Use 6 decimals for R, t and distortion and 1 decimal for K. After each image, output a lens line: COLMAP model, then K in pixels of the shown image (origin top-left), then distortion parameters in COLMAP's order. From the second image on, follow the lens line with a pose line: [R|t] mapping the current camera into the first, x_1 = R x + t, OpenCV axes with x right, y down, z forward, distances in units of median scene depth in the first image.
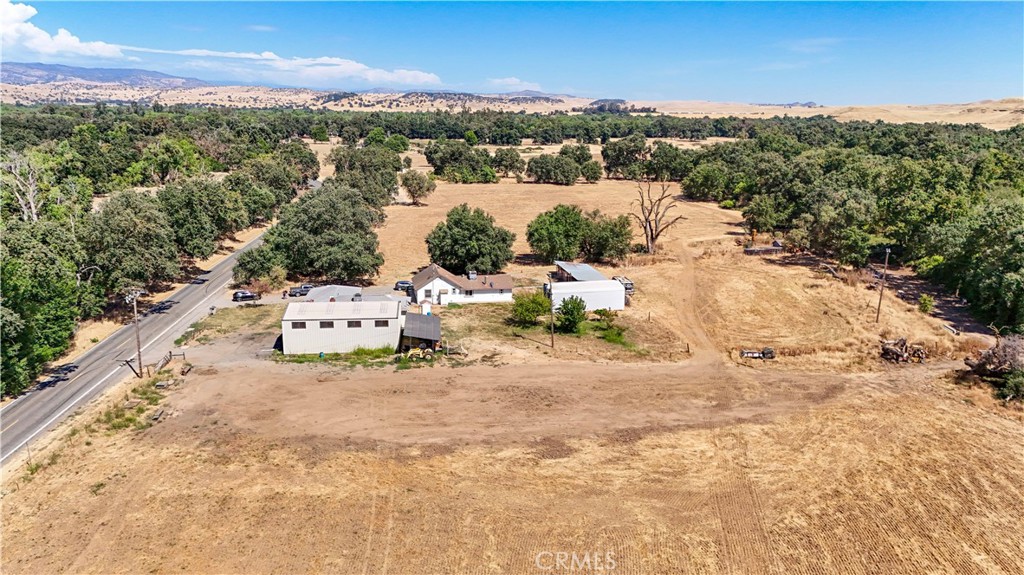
lens RADIAL K [[746.6, 0, 512.0], [0, 746.6, 287.5], [0, 0, 1]] dist [0.083902, -0.078949]
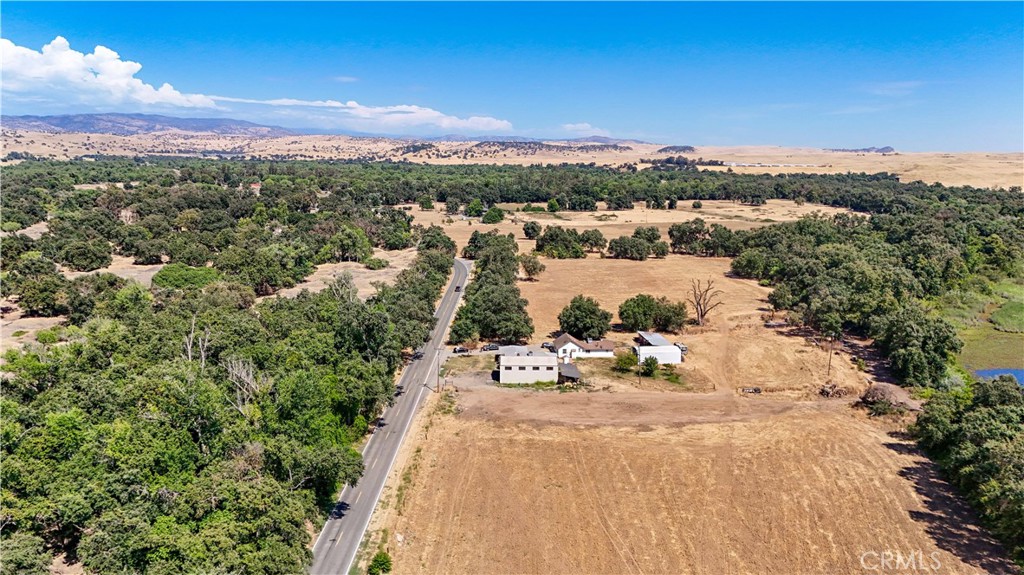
lens RADIAL K [[746.6, 0, 512.0], [0, 746.6, 287.5], [0, 0, 1]] dist [0.083902, -0.078949]
pose [[0.996110, 0.014359, -0.086942, -0.082754], [-0.019252, 0.998261, -0.055708, -0.039128], [0.085990, 0.057165, 0.994655, -0.713255]]
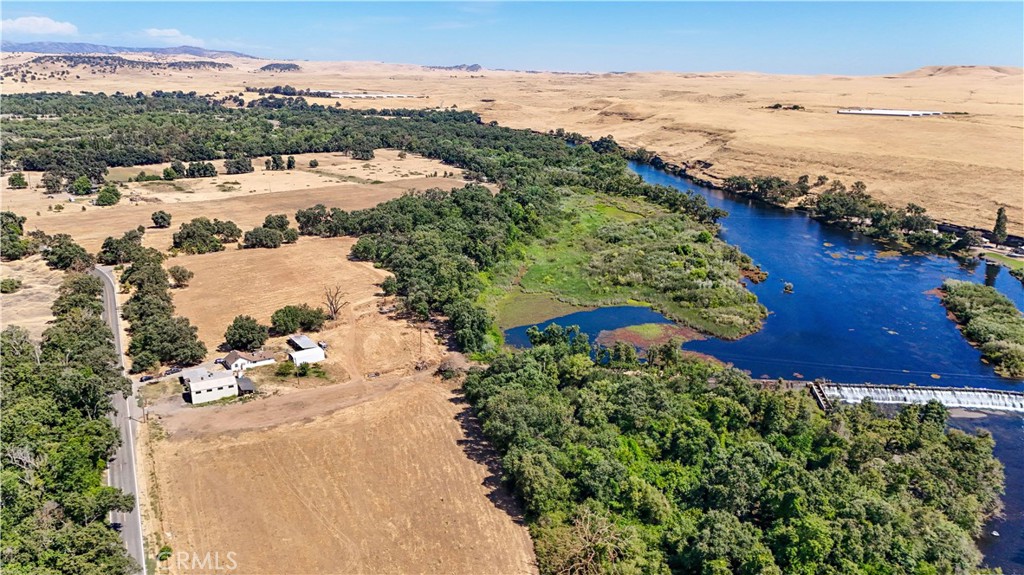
lens RADIAL K [[746.6, 0, 512.0], [0, 746.6, 287.5], [0, 0, 1]] dist [0.083902, -0.078949]
pose [[0.917144, -0.109768, 0.383142, -0.190743], [0.089384, 0.993487, 0.070666, -0.306750], [-0.388404, -0.030564, 0.920982, -1.406510]]
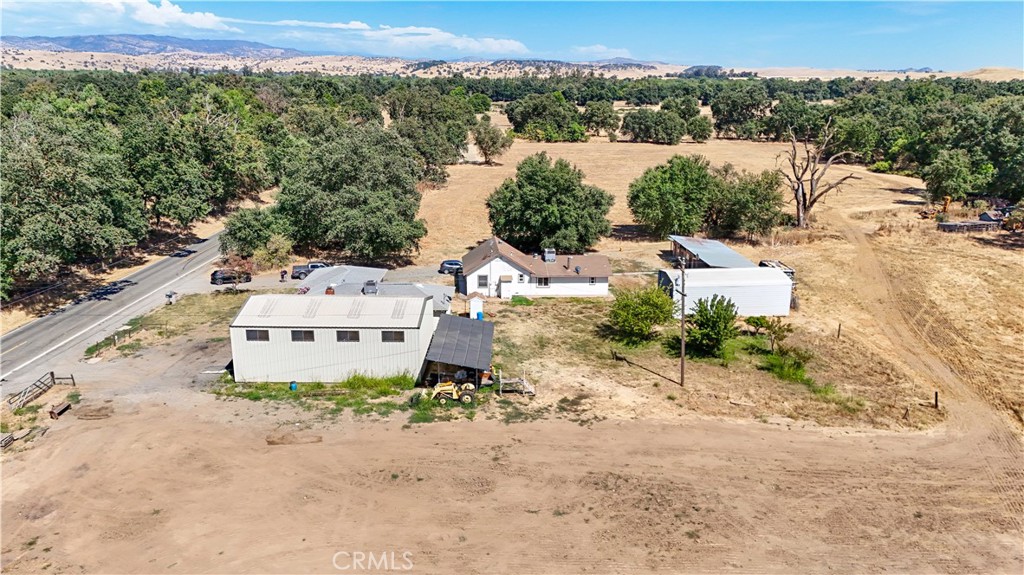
lens RADIAL K [[746.6, 0, 512.0], [0, 746.6, 287.5], [0, 0, 1]] dist [0.083902, -0.078949]
pose [[0.993438, 0.028107, -0.110862, -0.011515], [-0.023813, 0.998921, 0.039861, -0.013003], [0.111863, -0.036959, 0.993036, 0.325268]]
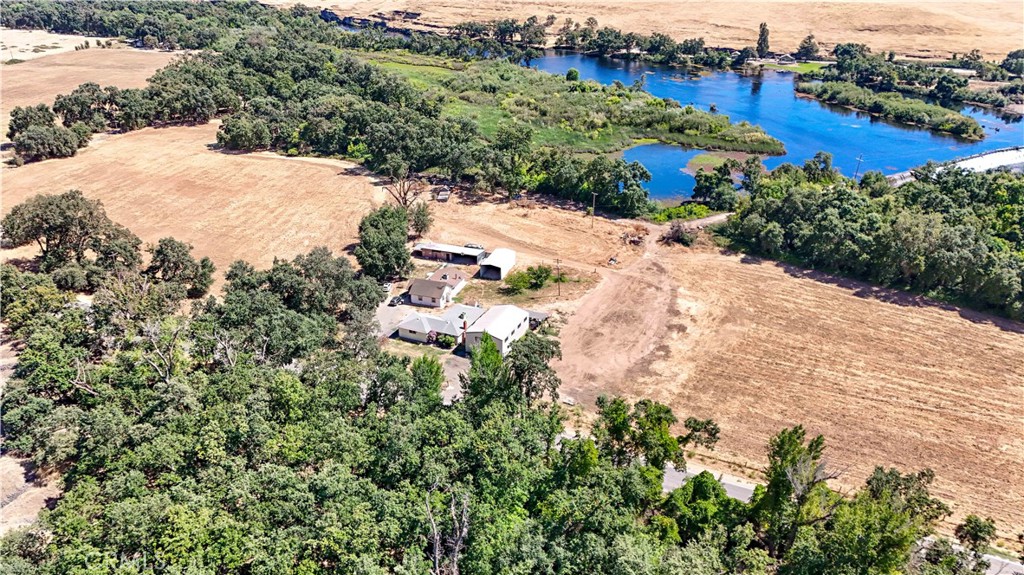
lens RADIAL K [[746.6, 0, 512.0], [0, 746.6, 287.5], [0, 0, 1]] dist [0.083902, -0.078949]
pose [[0.490488, -0.365622, 0.791038, -1.164710], [0.195562, 0.930758, 0.308942, -0.426066], [-0.849221, 0.003165, 0.528027, 0.096099]]
